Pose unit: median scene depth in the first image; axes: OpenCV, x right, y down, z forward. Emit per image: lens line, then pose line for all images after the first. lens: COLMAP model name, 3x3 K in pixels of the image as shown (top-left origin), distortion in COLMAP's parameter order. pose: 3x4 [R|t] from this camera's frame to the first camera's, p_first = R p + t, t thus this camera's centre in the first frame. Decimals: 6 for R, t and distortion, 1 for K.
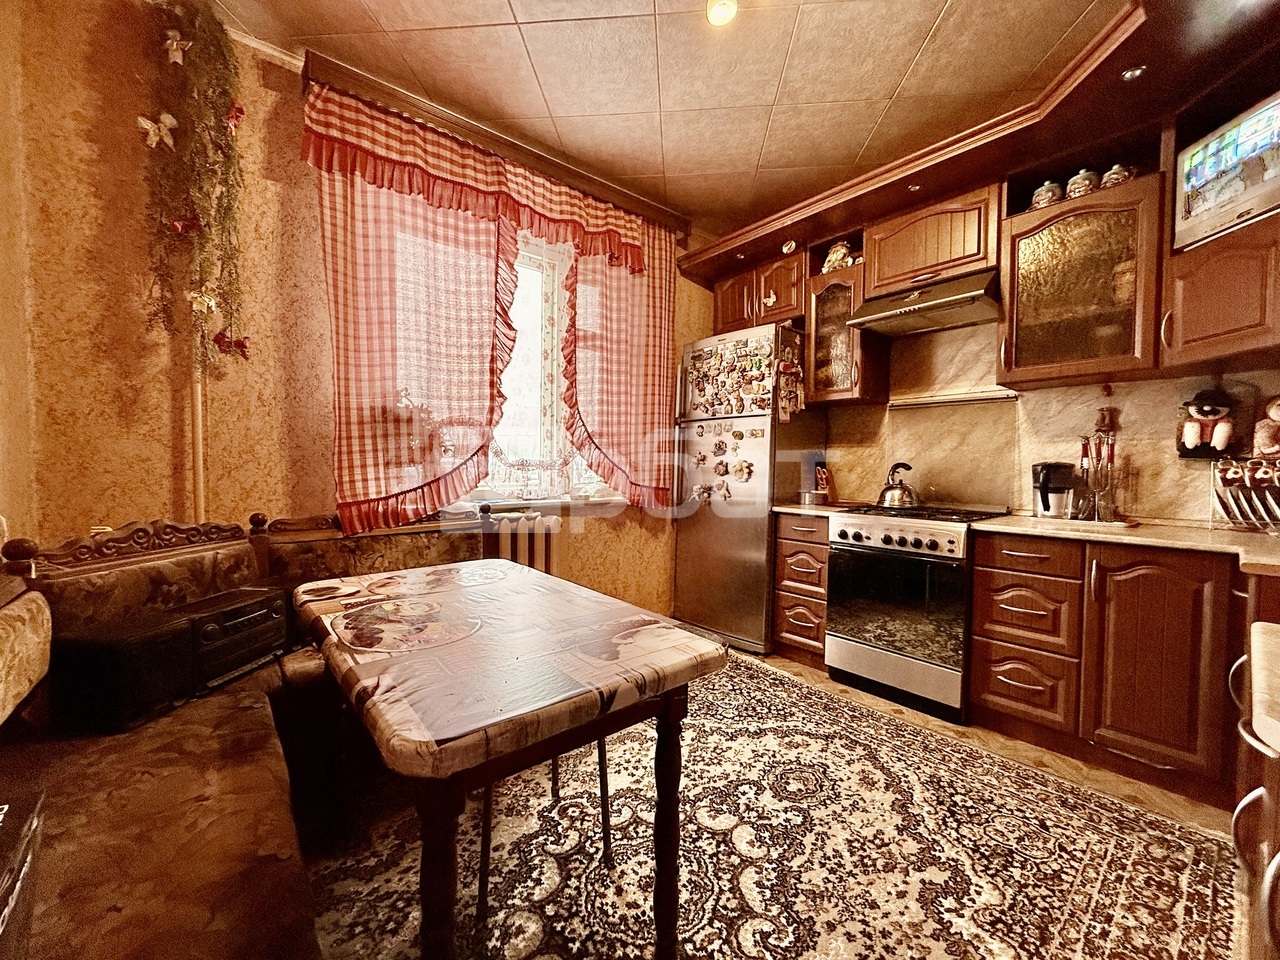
lens RADIAL K [[508.4, 0, 639.8], [0, 508.4, 480.7], [0, 0, 1]] dist [-0.001073, 0.000091]
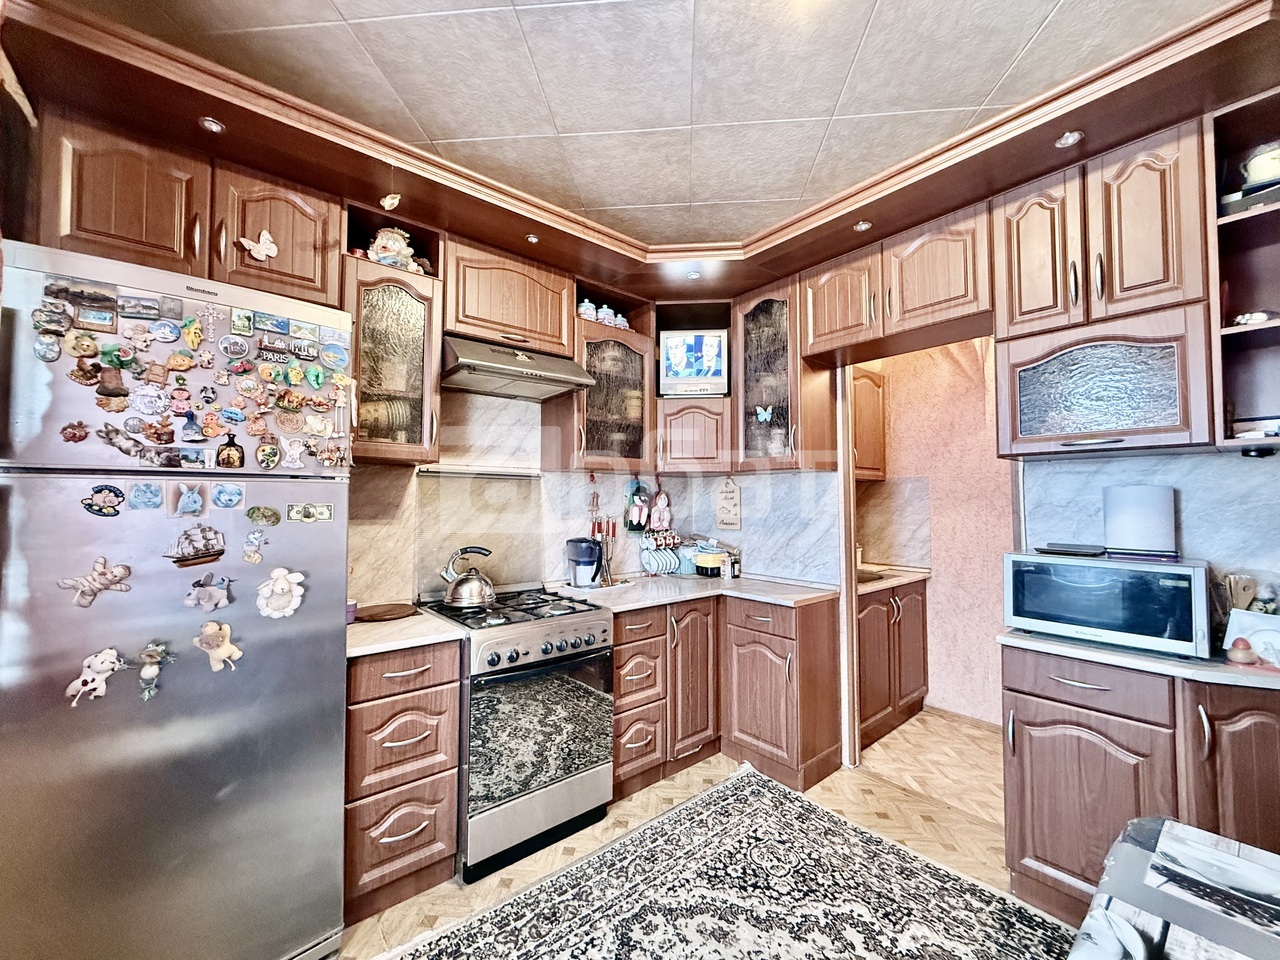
lens RADIAL K [[508.4, 0, 639.7], [0, 508.4, 480.2], [0, 0, 1]] dist [-0.001073, 0.000091]
pose [[0.008124, 0.031057, 0.999485, -0.393288], [0.027966, 0.999120, -0.031273, -0.144935], [-0.999576, 0.028205, 0.007248, 0.970895]]
